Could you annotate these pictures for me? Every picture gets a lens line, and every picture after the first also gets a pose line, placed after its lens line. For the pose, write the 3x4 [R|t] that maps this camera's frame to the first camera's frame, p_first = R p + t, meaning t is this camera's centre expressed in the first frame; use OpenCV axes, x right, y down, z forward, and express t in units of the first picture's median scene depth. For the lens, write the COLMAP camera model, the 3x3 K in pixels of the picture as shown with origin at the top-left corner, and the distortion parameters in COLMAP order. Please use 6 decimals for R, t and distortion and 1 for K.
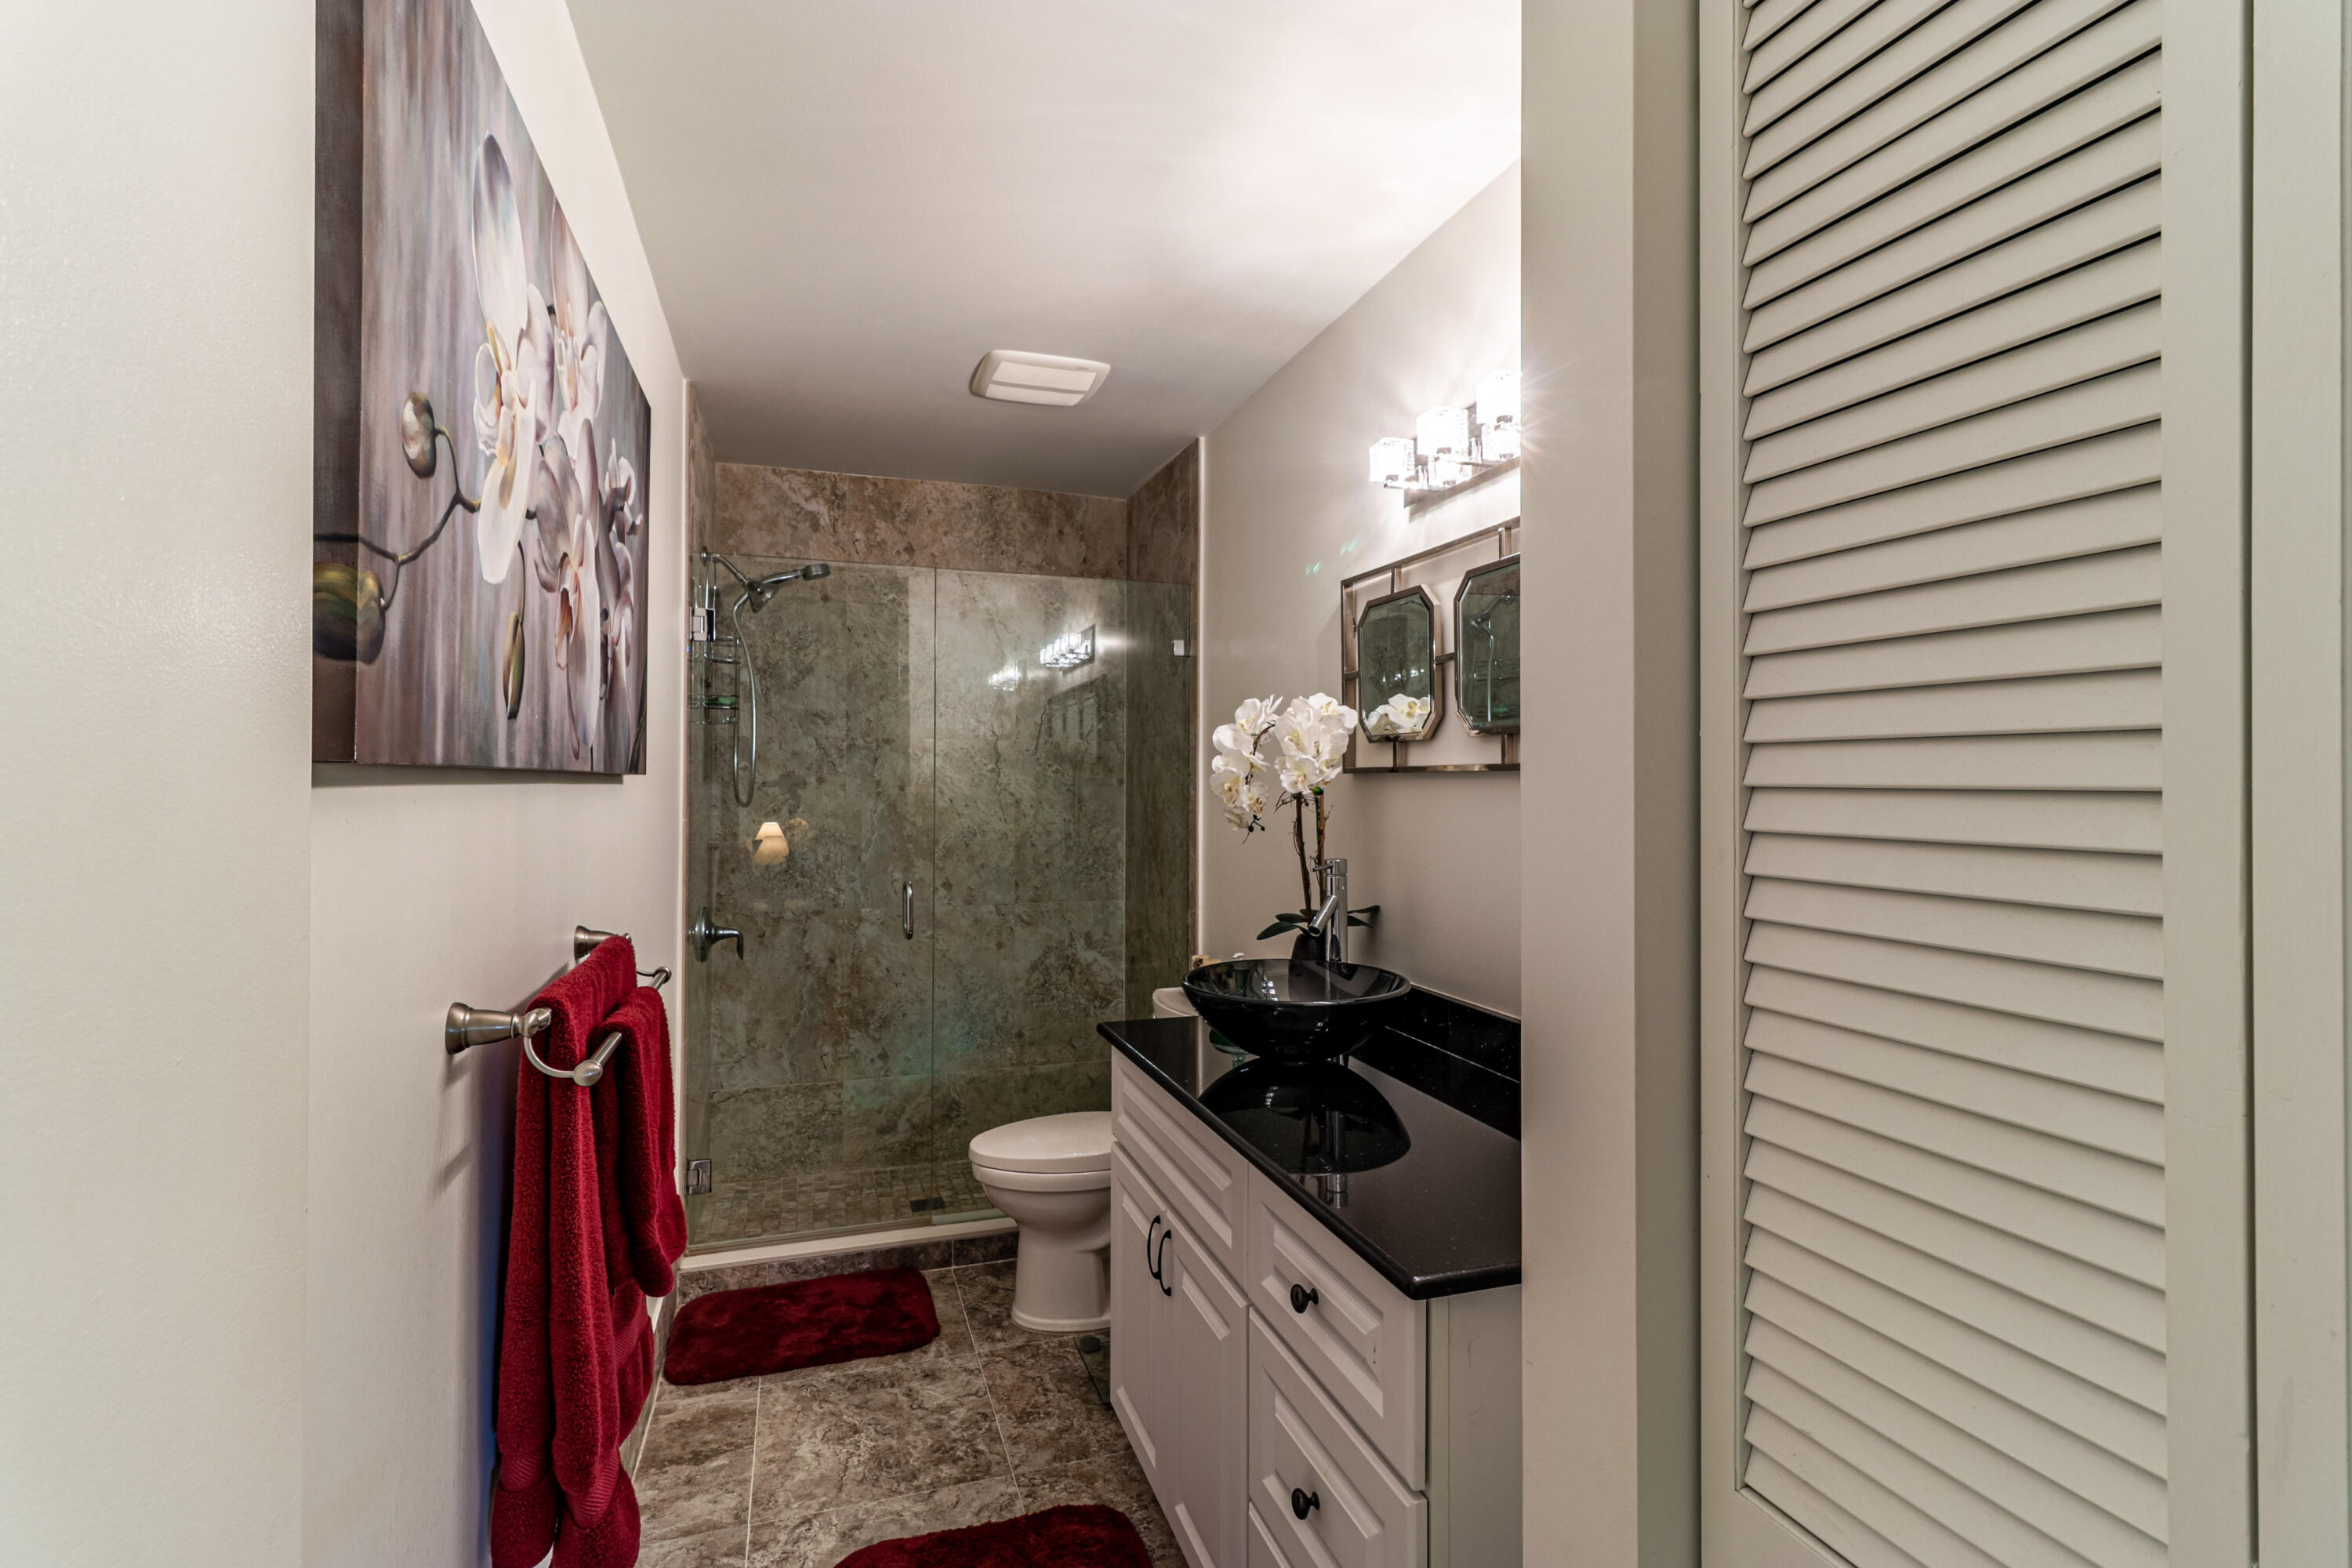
lens RADIAL K [[1096.9, 0, 1175.7], [0, 1096.9, 776.8], [0, 0, 1]] dist [0.005847, 0.000314]
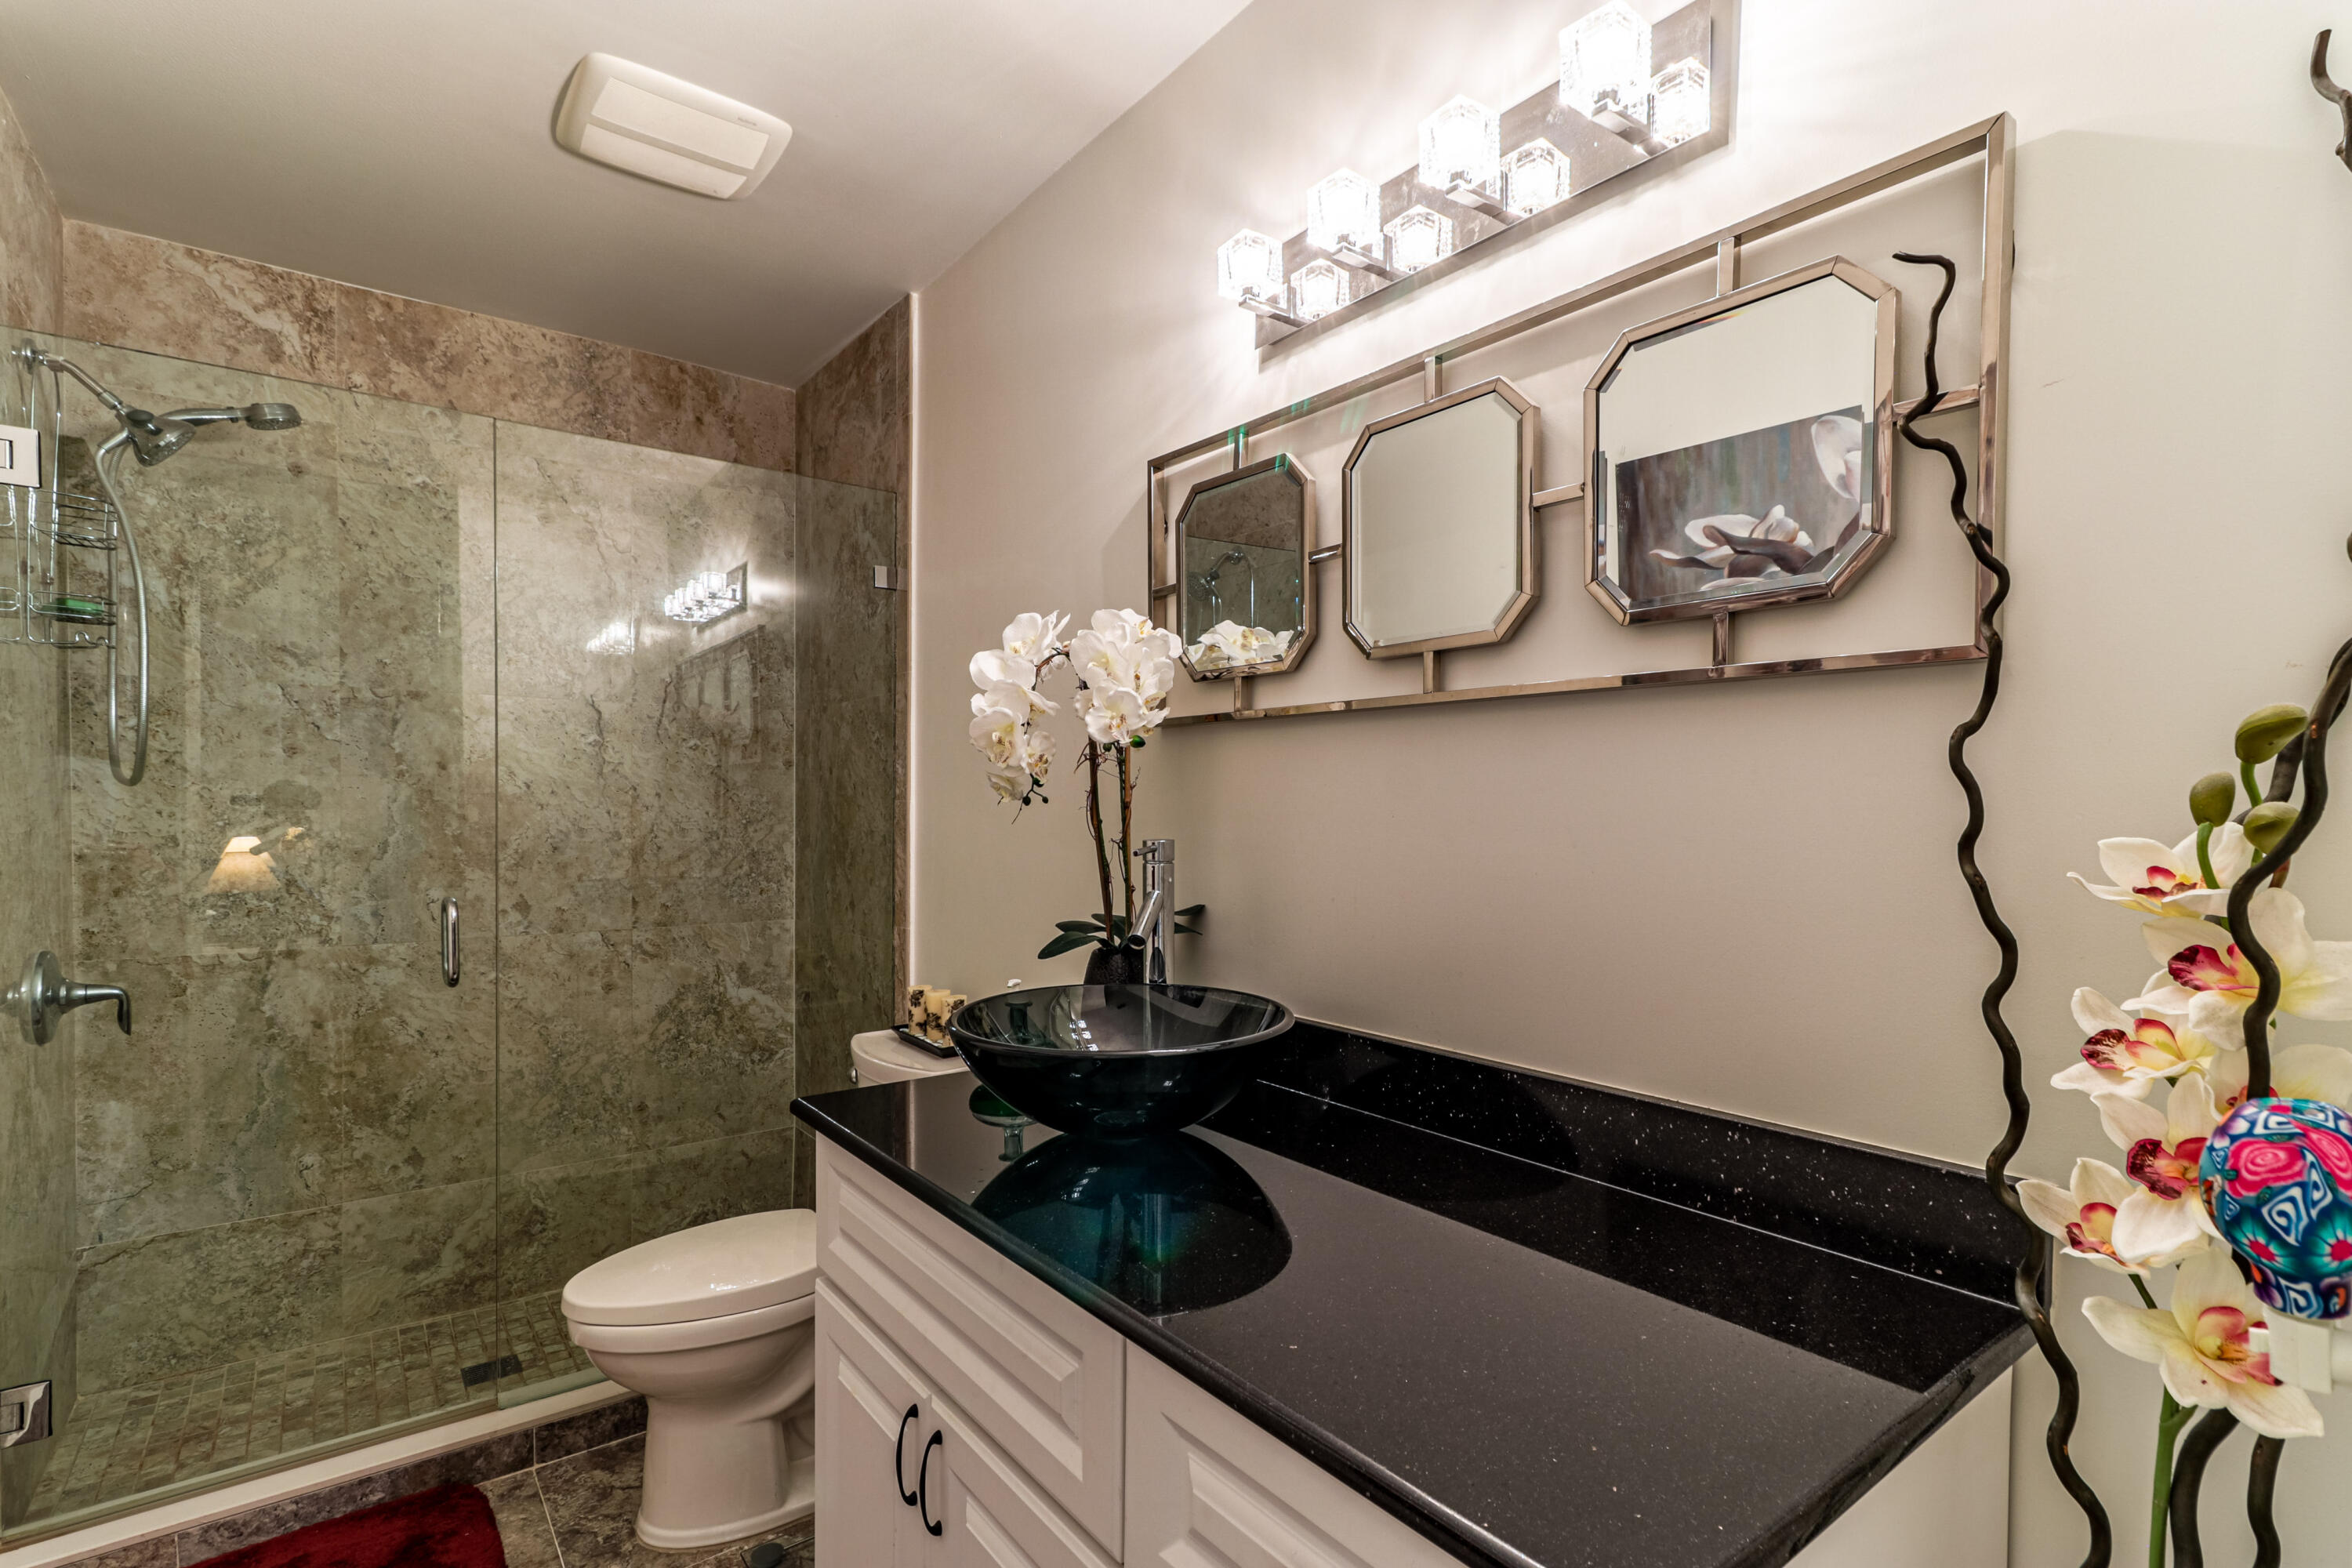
lens RADIAL K [[1096.9, 0, 1235.4], [0, 1096.9, 826.4], [0, 0, 1]] dist [0.005847, 0.000314]
pose [[0.933416, -0.003060, 0.358784, -0.040910], [-0.006214, 0.999676, 0.024692, 0.032198], [-0.358743, -0.025278, 0.933094, 0.213459]]
